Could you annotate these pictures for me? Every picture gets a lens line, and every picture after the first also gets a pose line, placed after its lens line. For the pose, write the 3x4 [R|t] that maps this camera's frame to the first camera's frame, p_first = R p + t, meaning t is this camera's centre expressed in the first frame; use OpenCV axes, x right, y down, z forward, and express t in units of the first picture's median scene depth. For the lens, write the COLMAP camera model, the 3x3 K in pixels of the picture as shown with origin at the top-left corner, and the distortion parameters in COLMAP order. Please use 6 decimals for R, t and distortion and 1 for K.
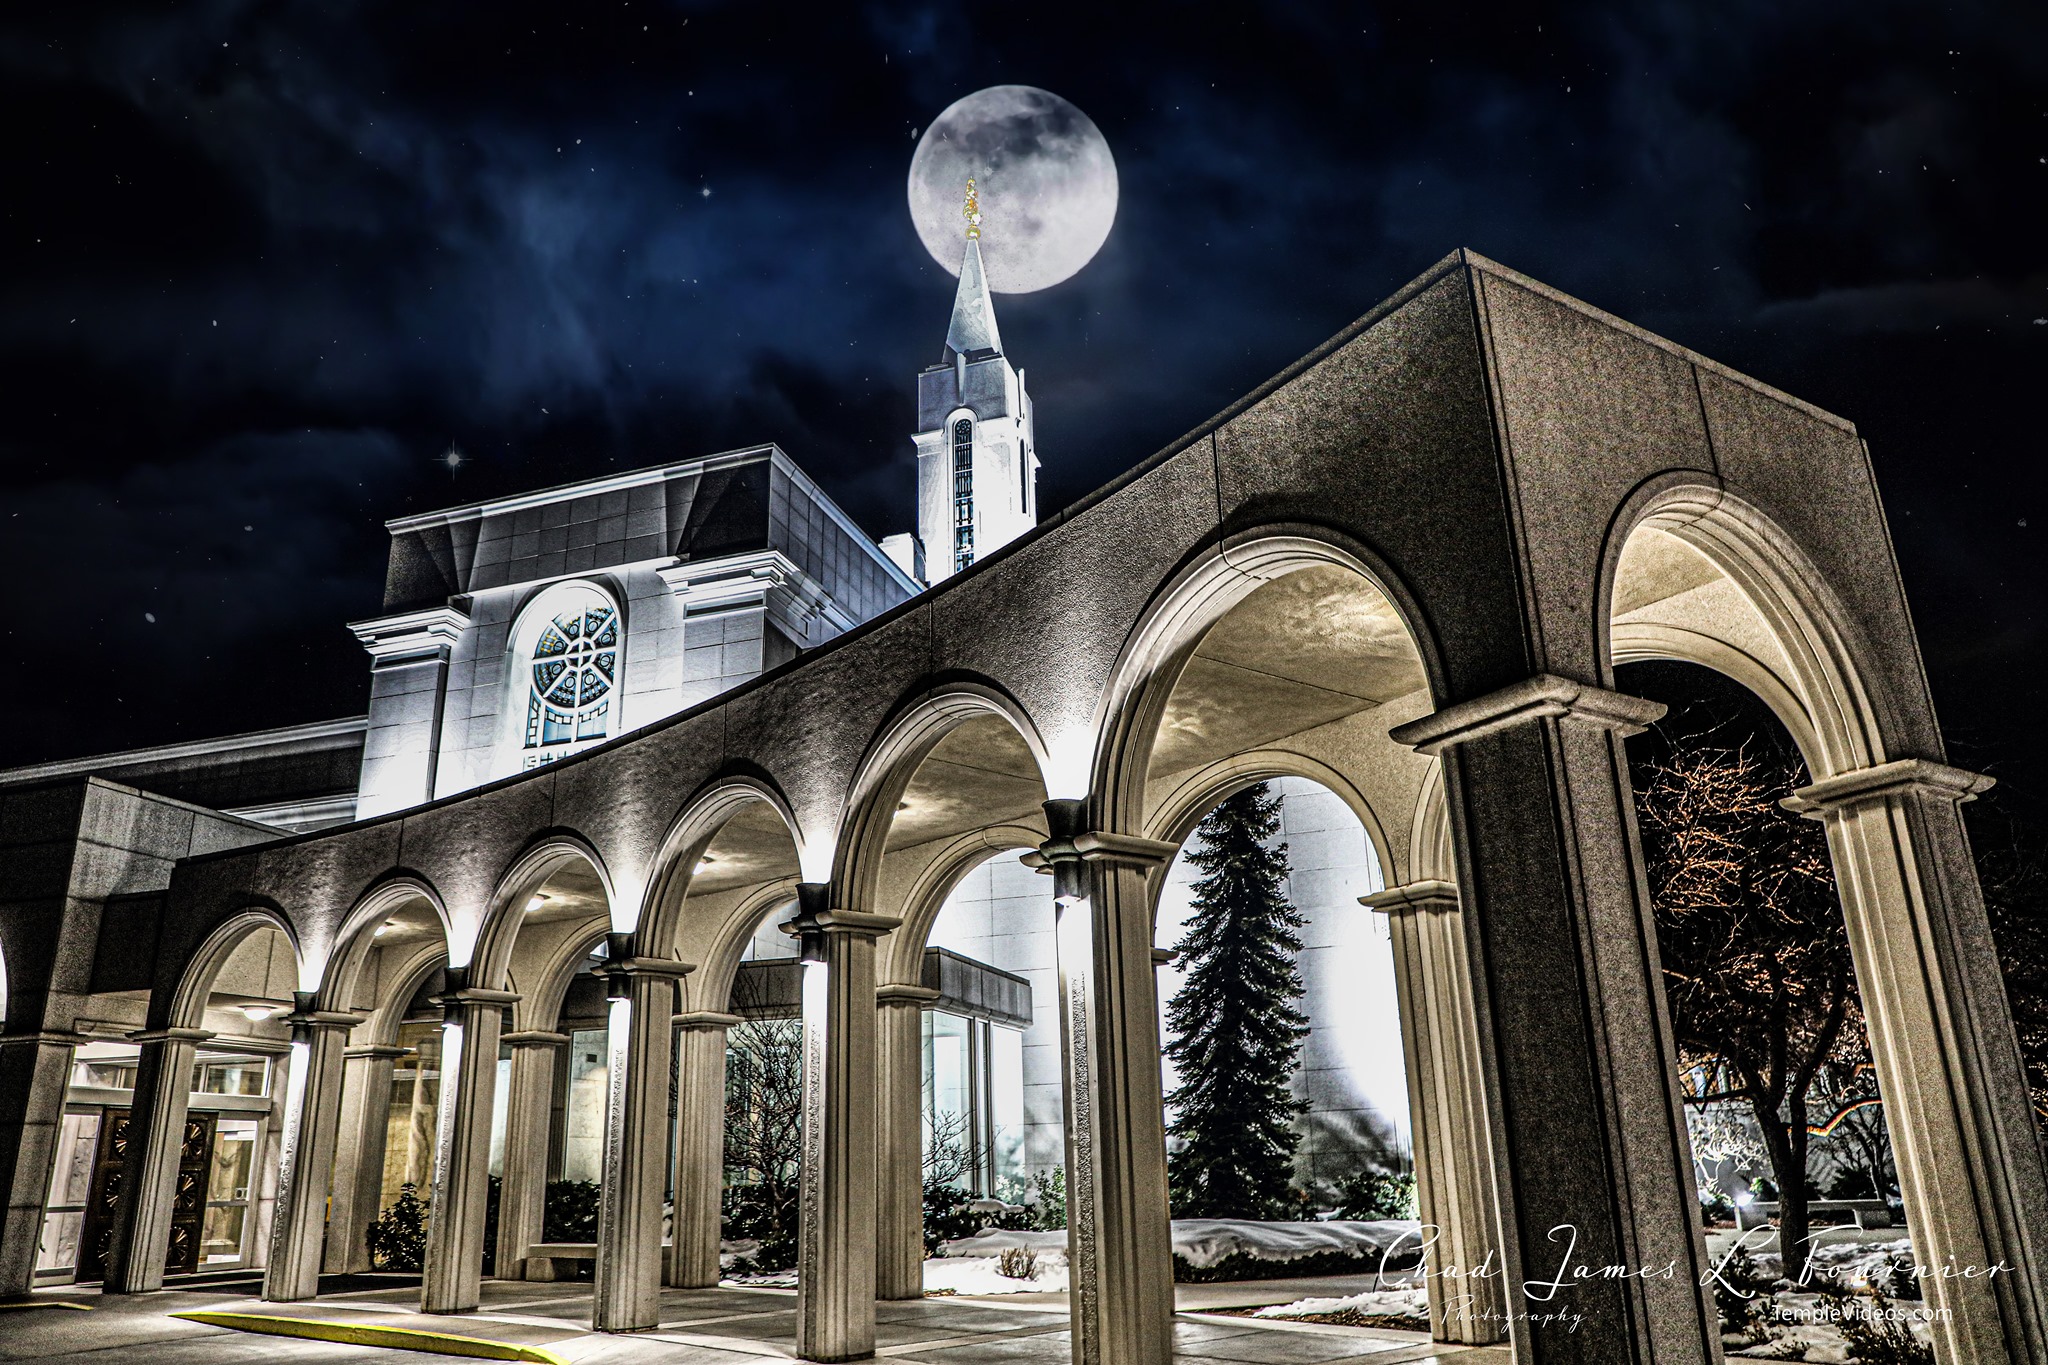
lens RADIAL K [[1391.8, 0, 1028.0], [0, 1391.8, 700.2], [0, 0, 1]] dist [-0.050763, 0.003490]
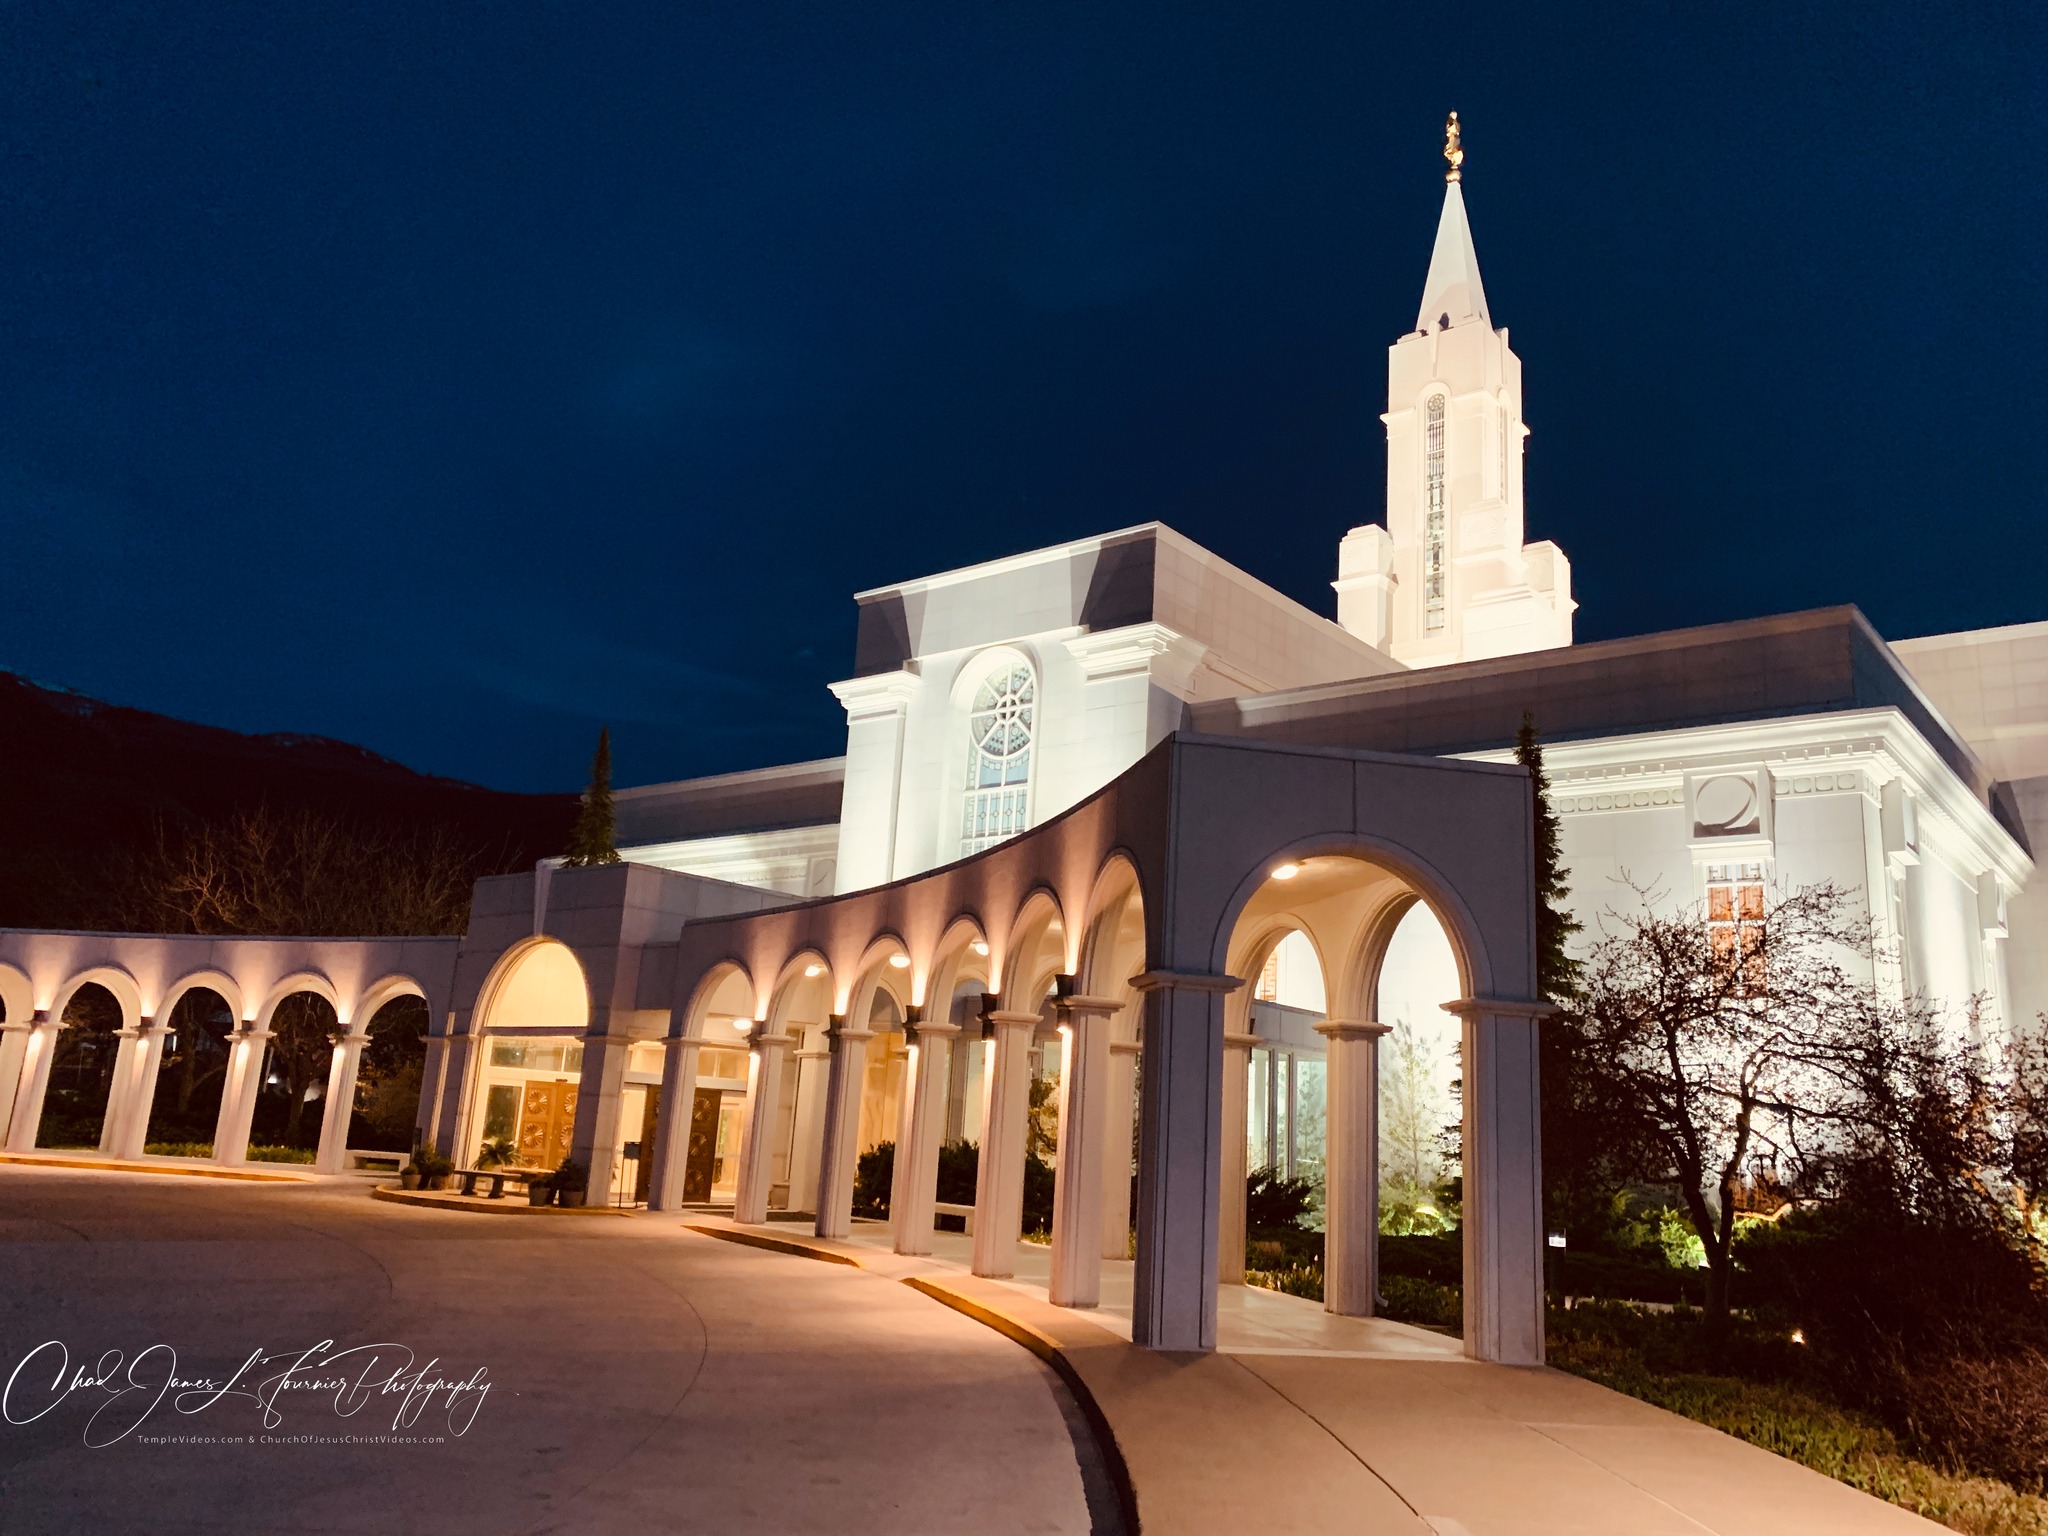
lens RADIAL K [[1548.0, 0, 1027.5], [0, 1548.0, 759.7], [0, 0, 1]] dist [0.042409, 0.011872]
pose [[0.929738, -0.006469, -0.368164, 0.179931], [0.034922, 0.996888, 0.070672, -0.086955], [0.366561, -0.078563, 0.927071, -0.213986]]
